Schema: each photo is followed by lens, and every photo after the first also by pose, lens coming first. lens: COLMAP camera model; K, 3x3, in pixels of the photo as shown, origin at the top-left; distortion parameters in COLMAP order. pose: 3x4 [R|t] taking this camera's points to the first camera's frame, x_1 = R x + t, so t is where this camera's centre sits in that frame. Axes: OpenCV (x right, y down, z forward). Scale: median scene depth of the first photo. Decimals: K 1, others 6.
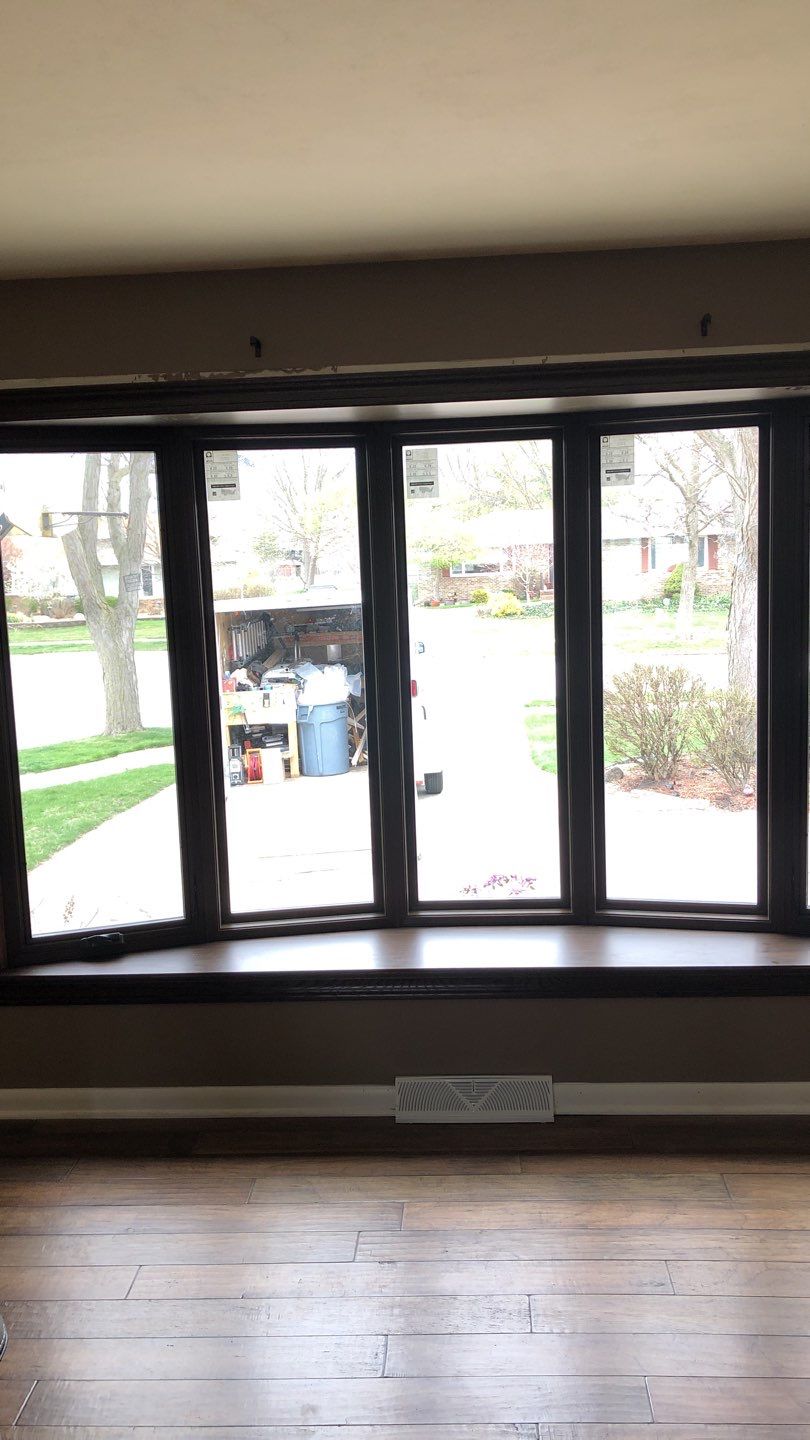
lens RADIAL K [[1172.8, 0, 403.1], [0, 1172.8, 721.7], [0, 0, 1]] dist [0.029076, 0.021474]
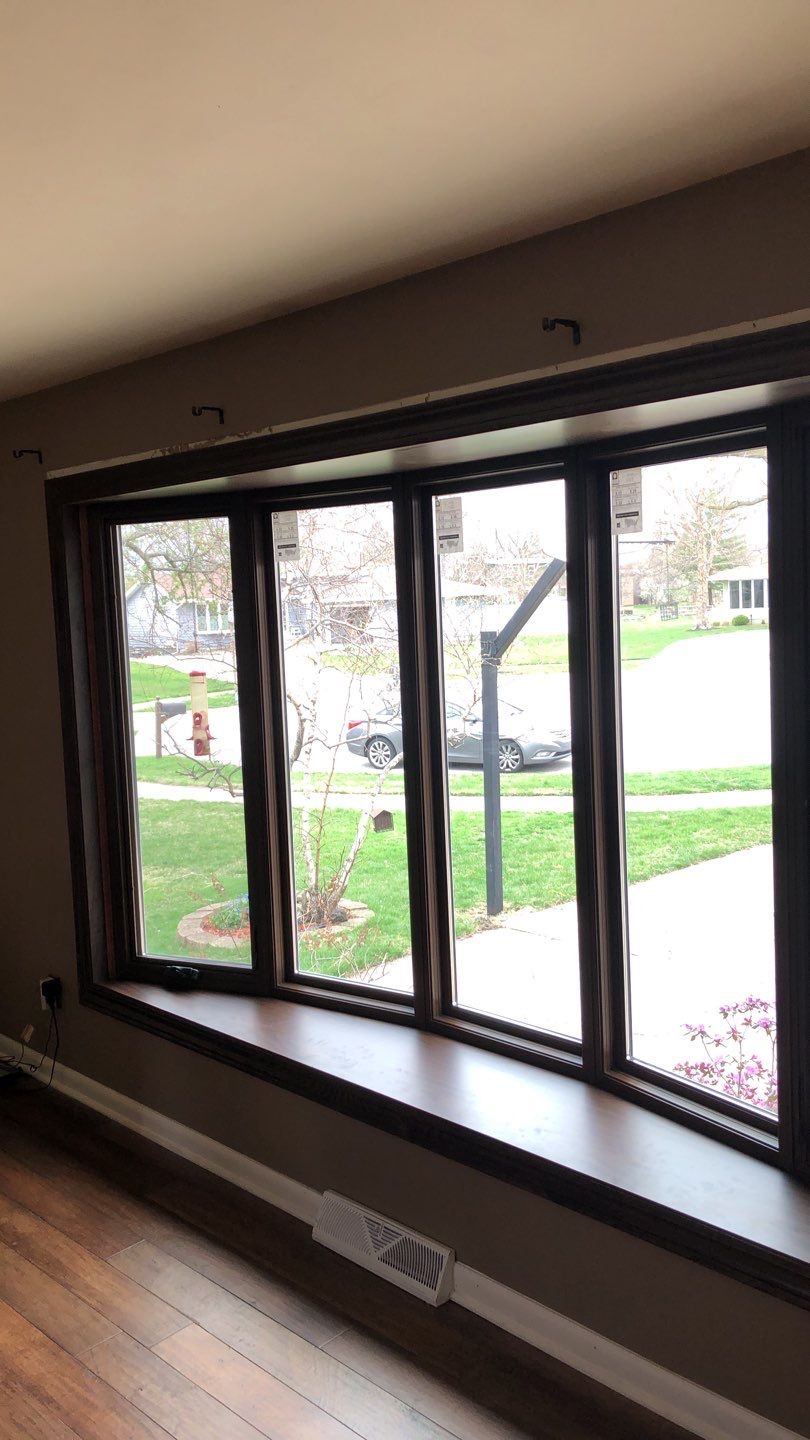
lens RADIAL K [[1172.8, 0, 403.4], [0, 1172.8, 718.8], [0, 0, 1]] dist [0.029076, 0.021474]
pose [[0.752203, 0.070500, -0.655149, 0.581367], [-0.074395, 0.996989, 0.021870, -0.083432], [0.654718, 0.032289, 0.755183, 0.315996]]
